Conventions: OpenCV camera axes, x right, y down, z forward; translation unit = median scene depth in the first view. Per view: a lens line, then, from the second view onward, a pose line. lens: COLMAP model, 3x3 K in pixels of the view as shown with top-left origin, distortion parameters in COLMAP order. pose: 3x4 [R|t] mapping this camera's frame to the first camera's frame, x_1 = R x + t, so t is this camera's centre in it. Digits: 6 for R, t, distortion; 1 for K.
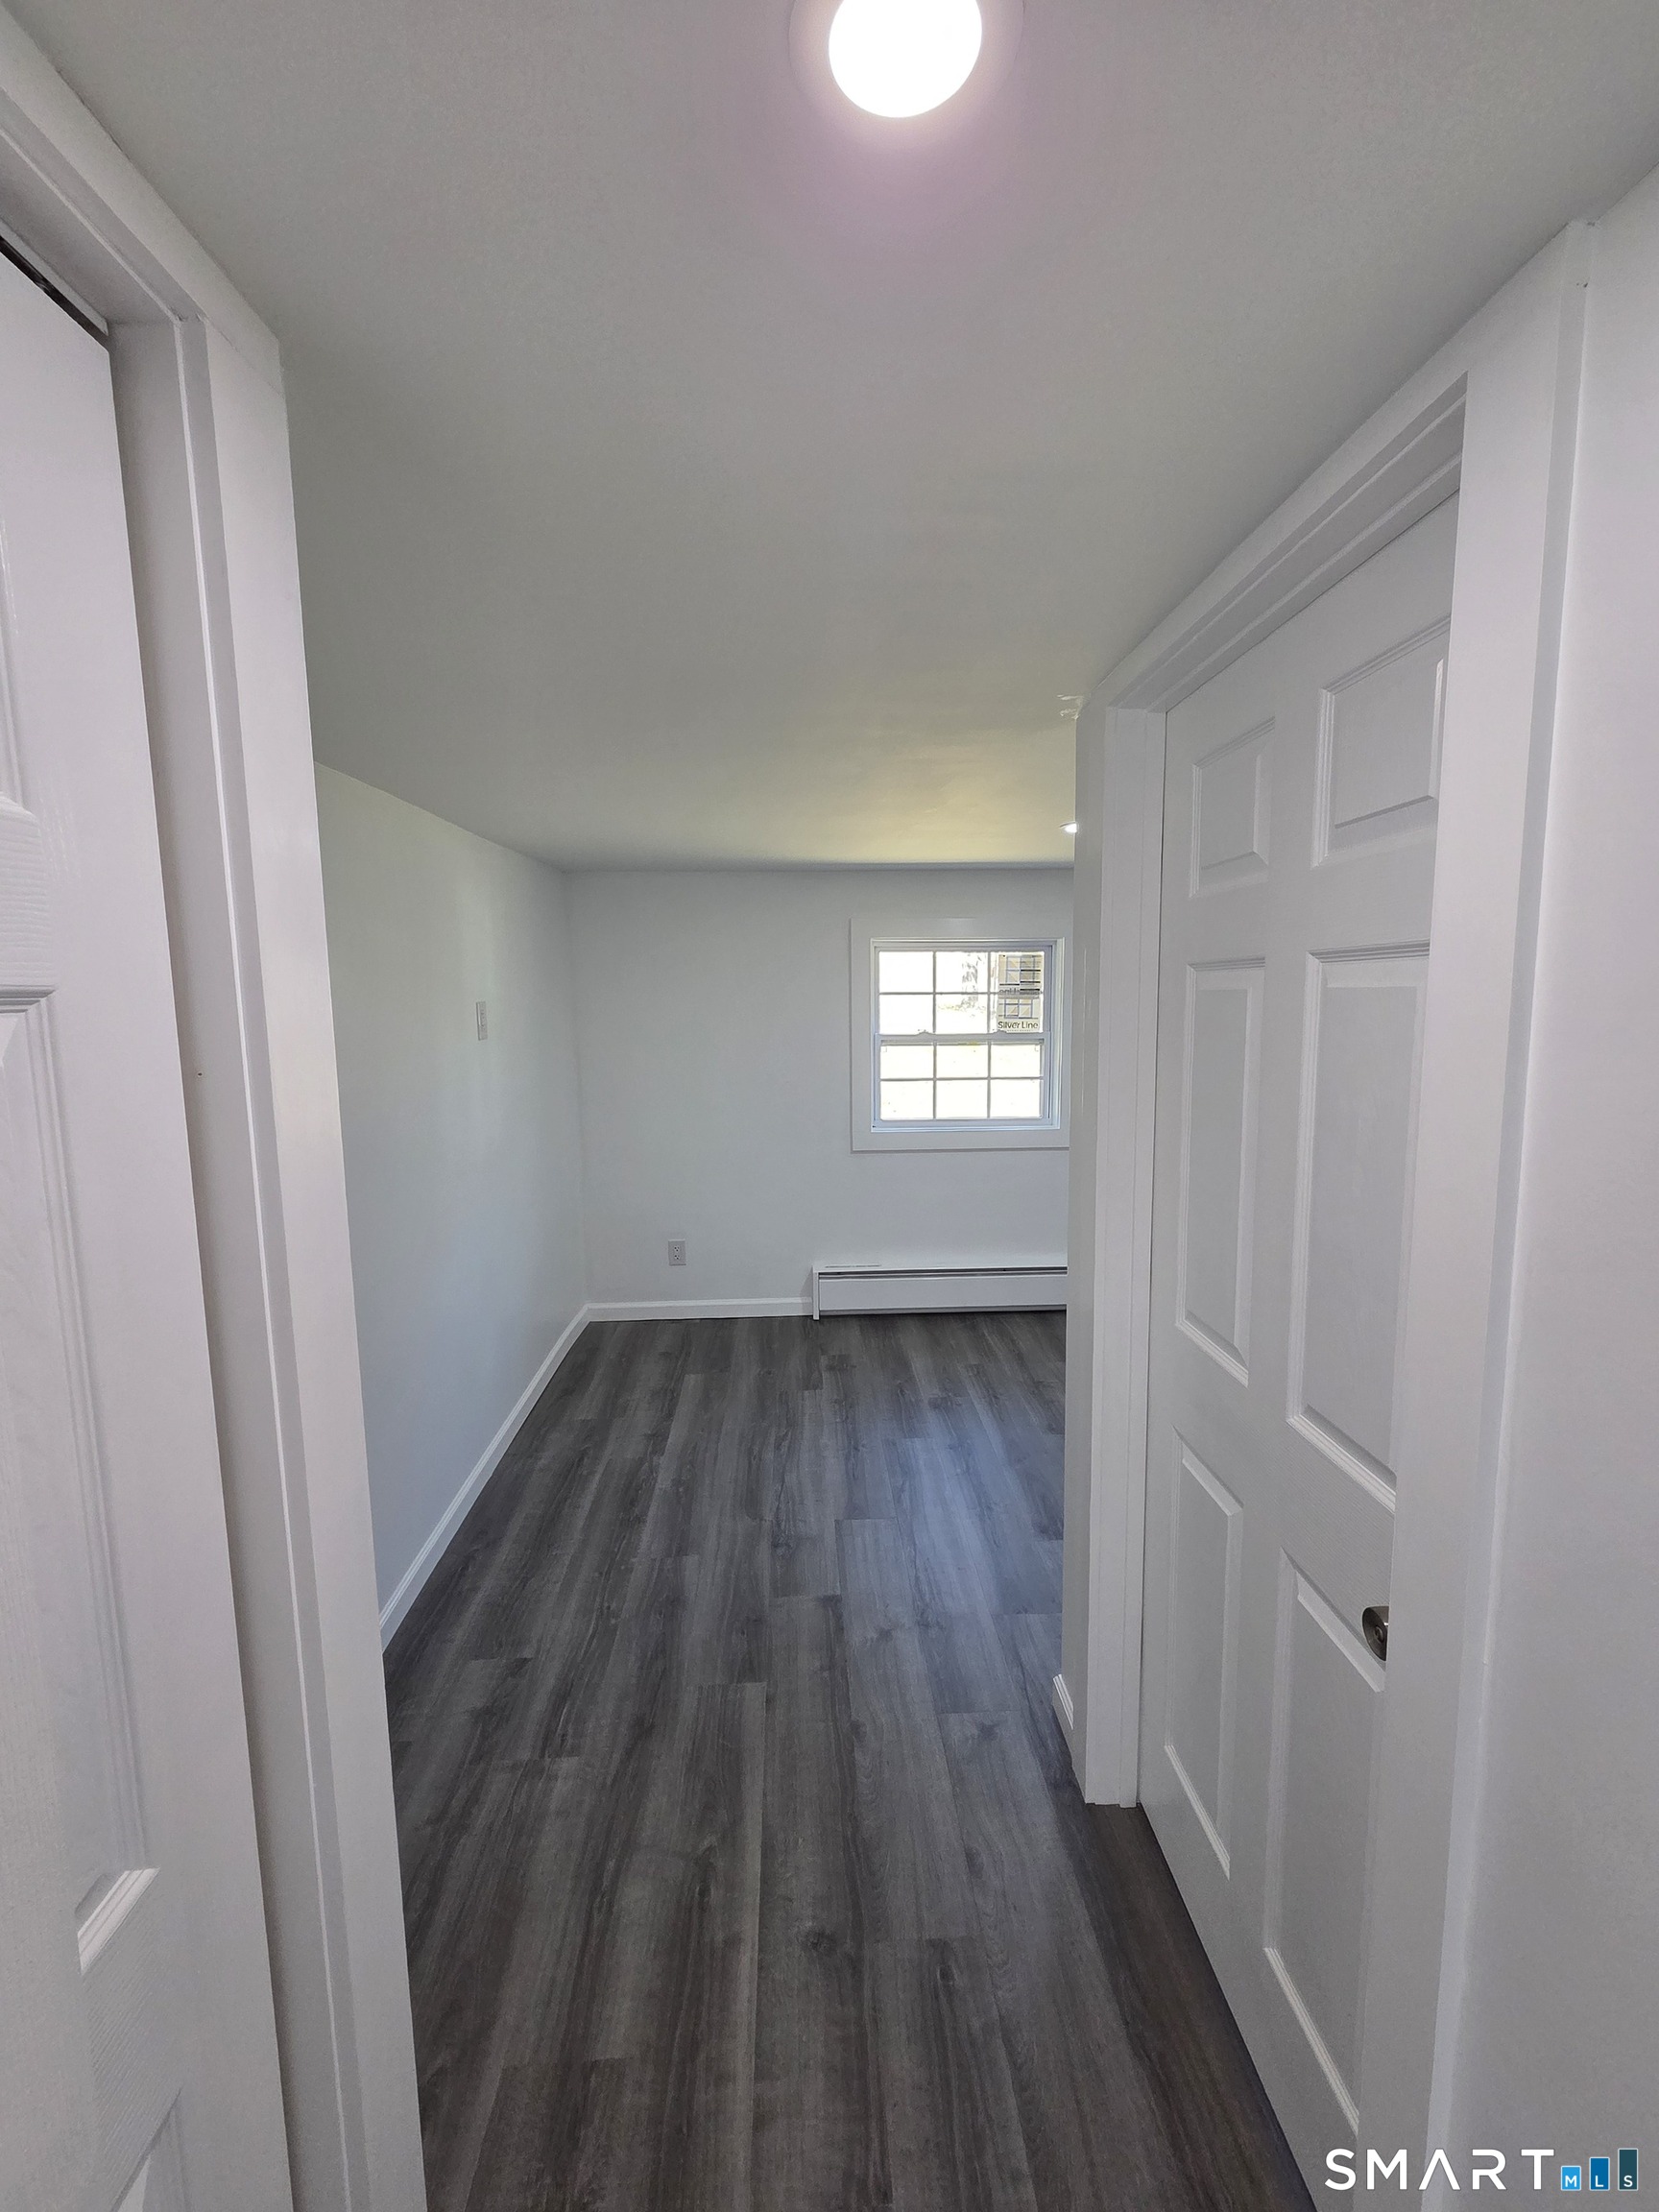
lens RADIAL K [[900.7, 0, 825.1], [0, 900.7, 1083.5], [0, 0, 1]] dist [0.002566, -0.001327]
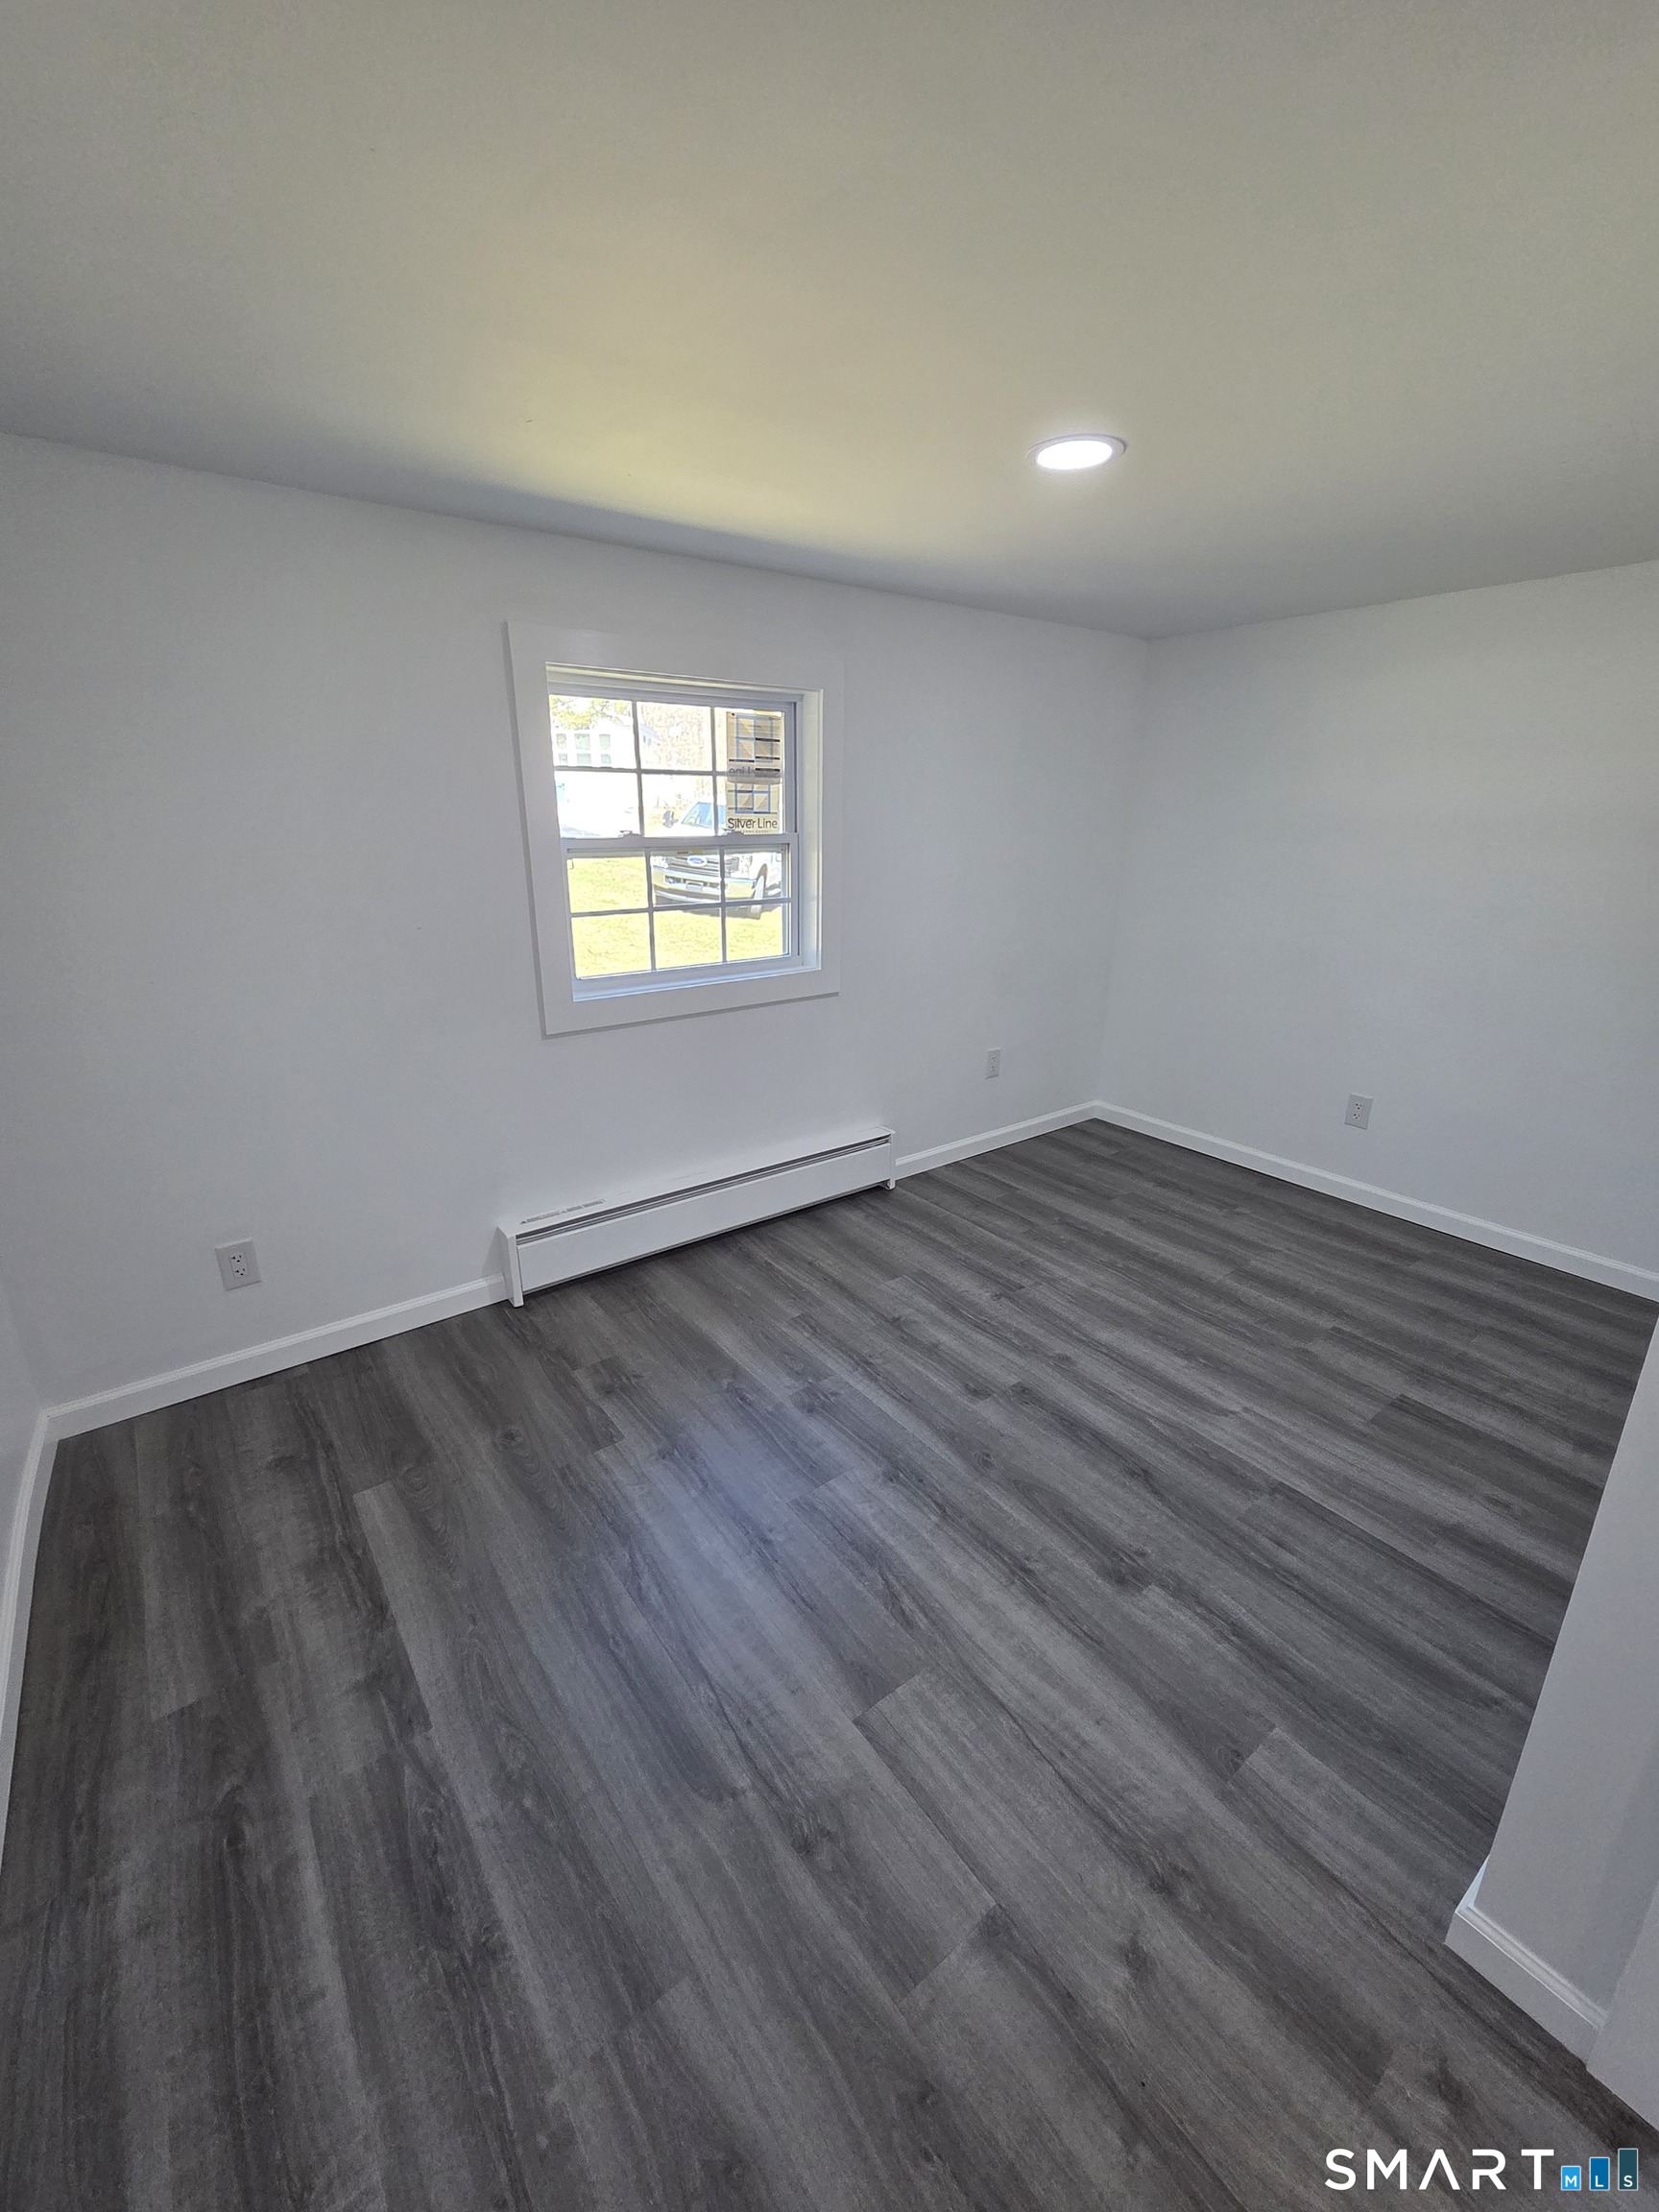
lens RADIAL K [[900.7, 0, 830.8], [0, 900.7, 1098.5], [0, 0, 1]] dist [0.002566, -0.001327]
pose [[0.818678, -0.164698, 0.550128, -0.178267], [0.041927, 0.972576, 0.228777, -0.018032], [-0.572720, -0.164230, 0.803132, 0.445576]]
